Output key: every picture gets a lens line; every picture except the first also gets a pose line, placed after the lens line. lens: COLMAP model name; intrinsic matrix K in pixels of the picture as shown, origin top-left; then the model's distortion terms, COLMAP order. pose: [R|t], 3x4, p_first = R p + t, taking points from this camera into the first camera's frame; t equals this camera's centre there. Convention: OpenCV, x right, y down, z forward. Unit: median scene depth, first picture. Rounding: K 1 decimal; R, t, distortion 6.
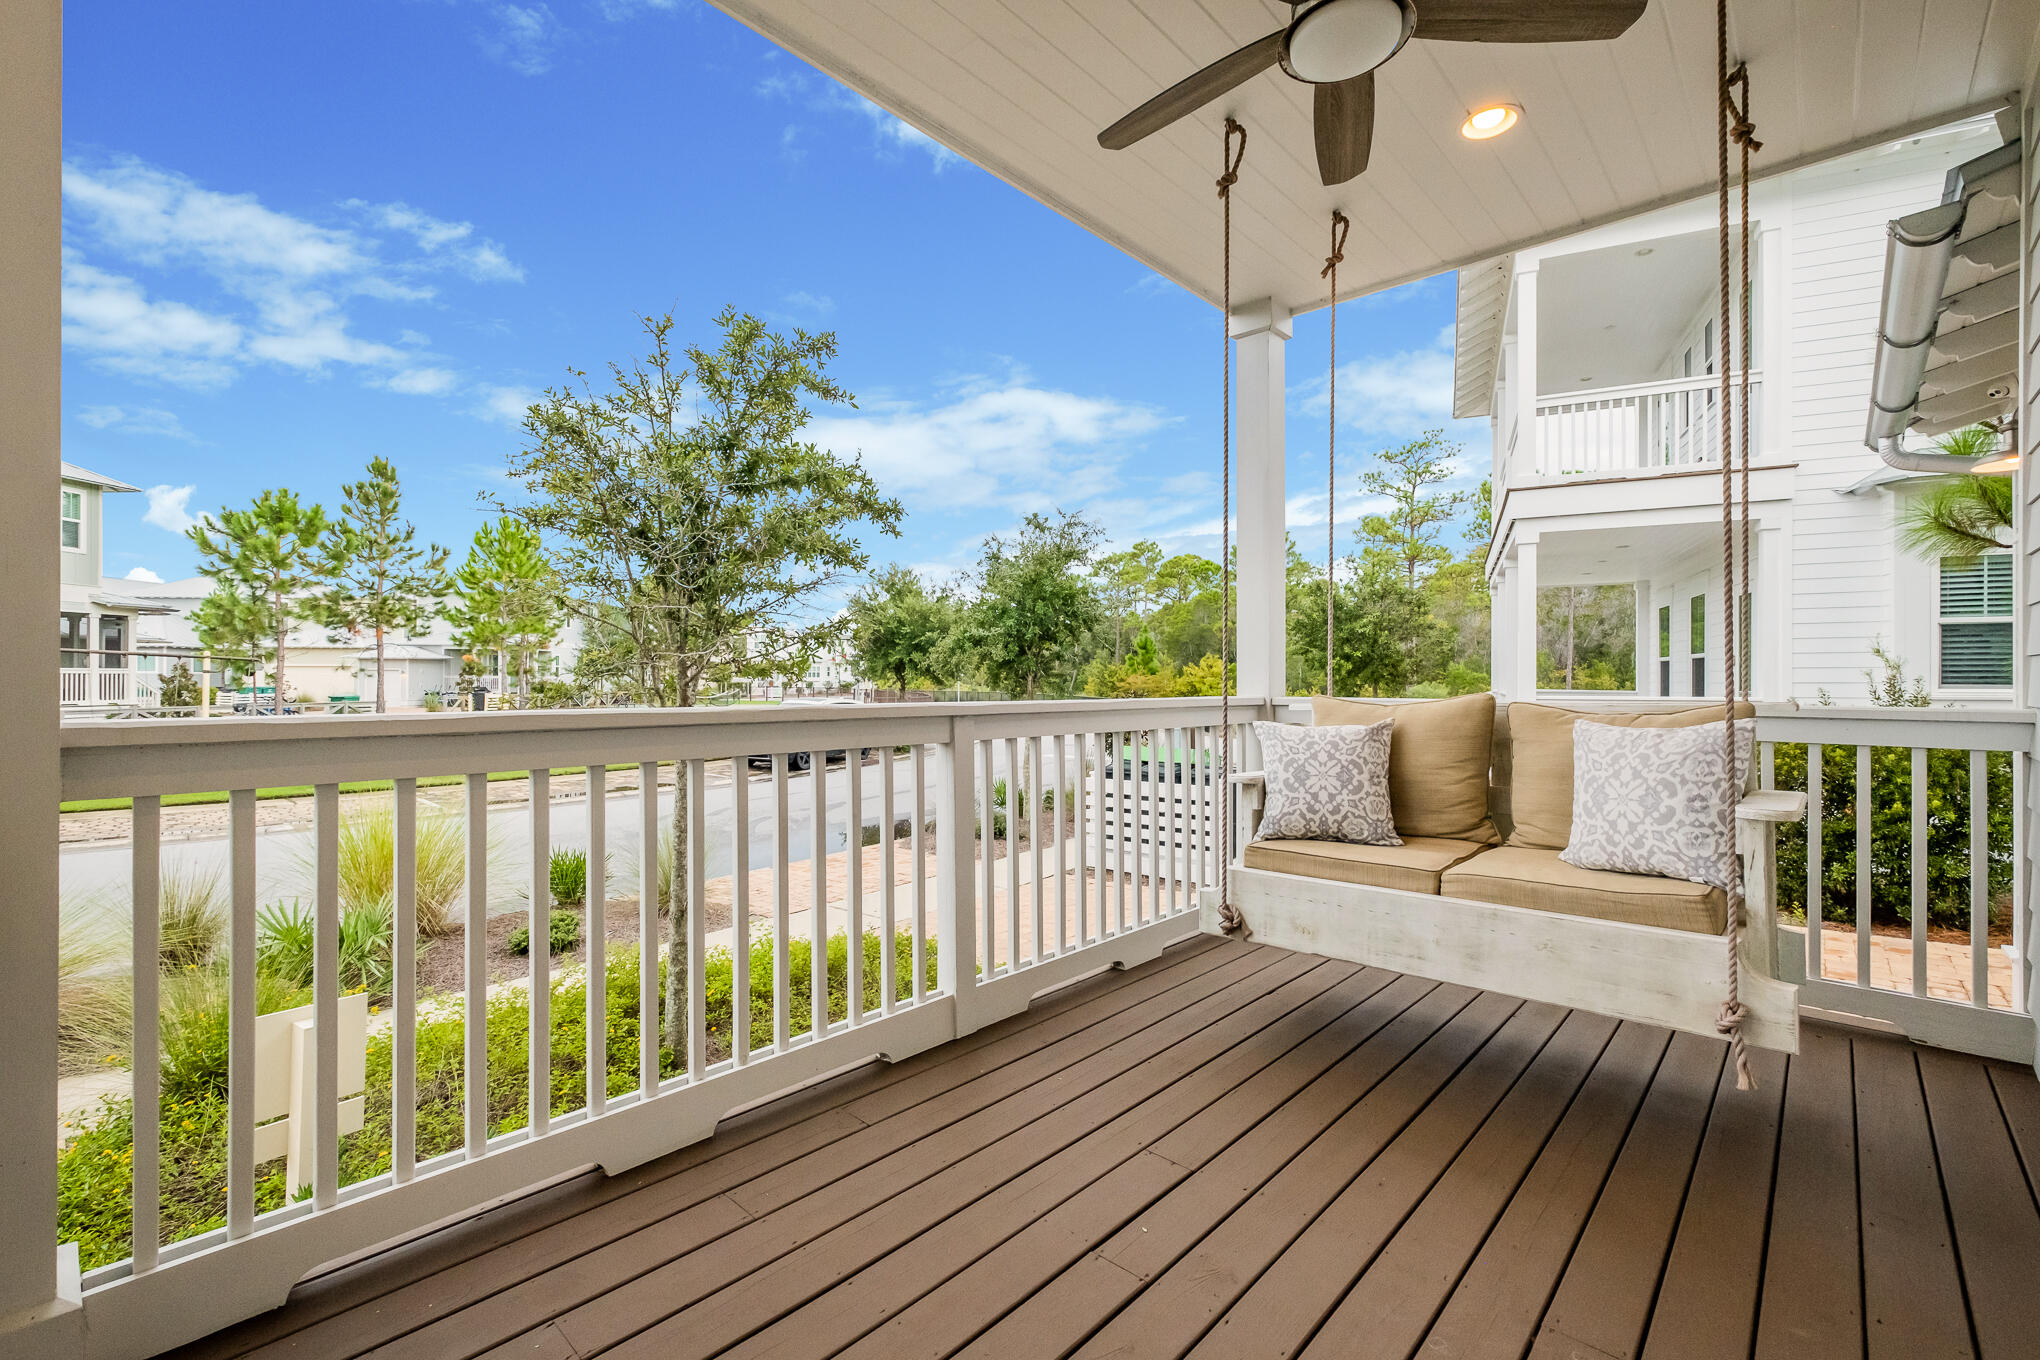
lens RADIAL K [[909.7, 0, 1020.0], [0, 909.7, 680.0], [0, 0, 1]] dist [0.003778, 0.000610]
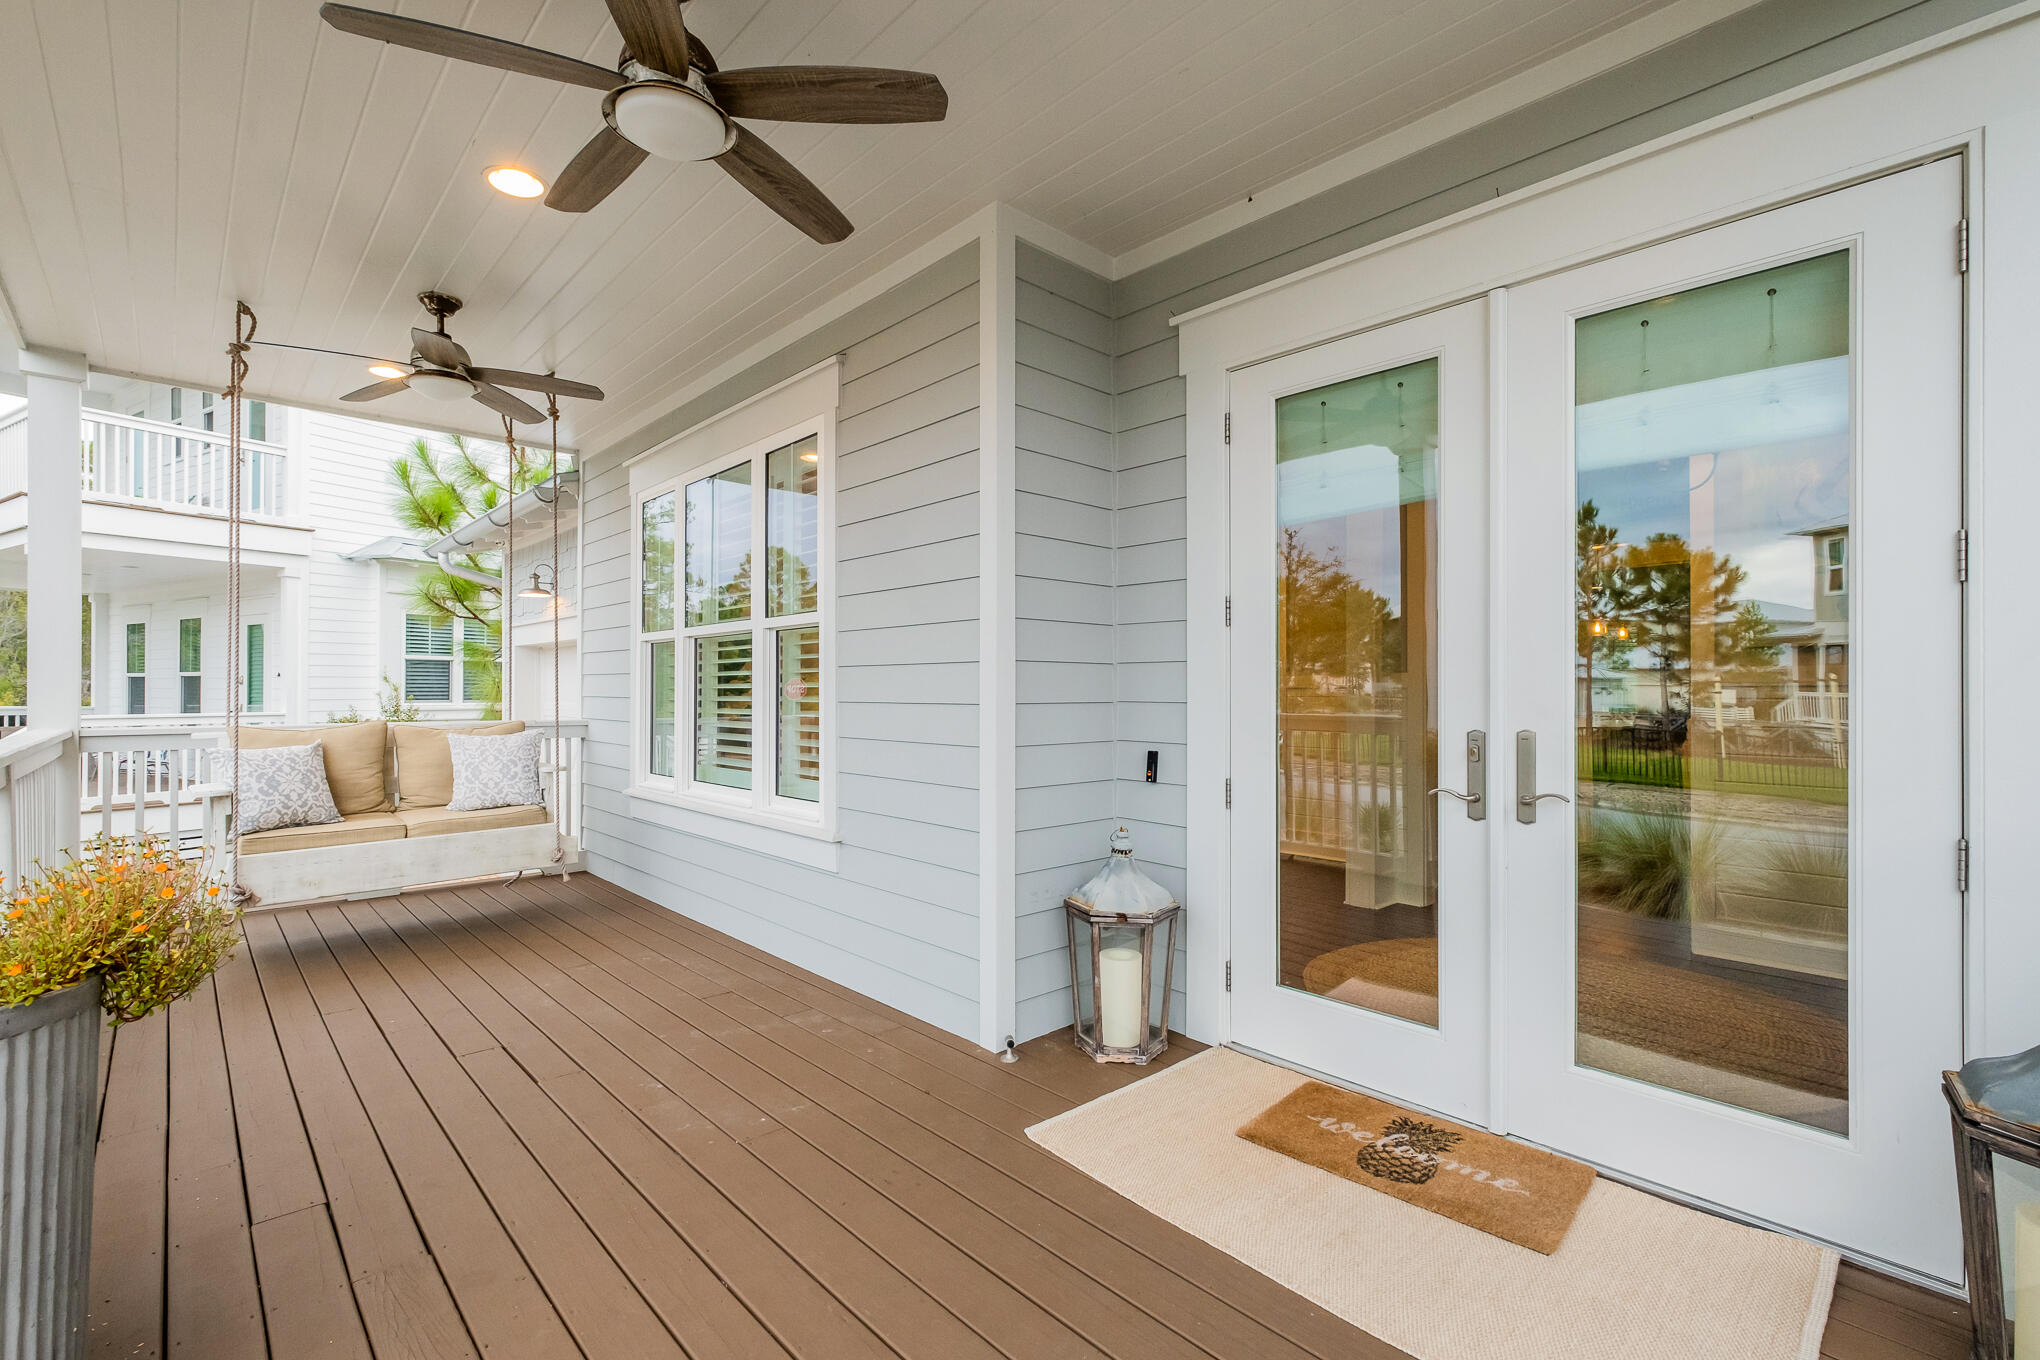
lens RADIAL K [[909.7, 0, 1020.0], [0, 909.7, 680.0], [0, 0, 1]] dist [0.003778, 0.000610]
pose [[0.074305, 0.007658, 0.997206, -1.021585], [-0.000581, 0.999971, -0.007636, -0.045327], [-0.997235, -0.000012, 0.074307, -0.252356]]
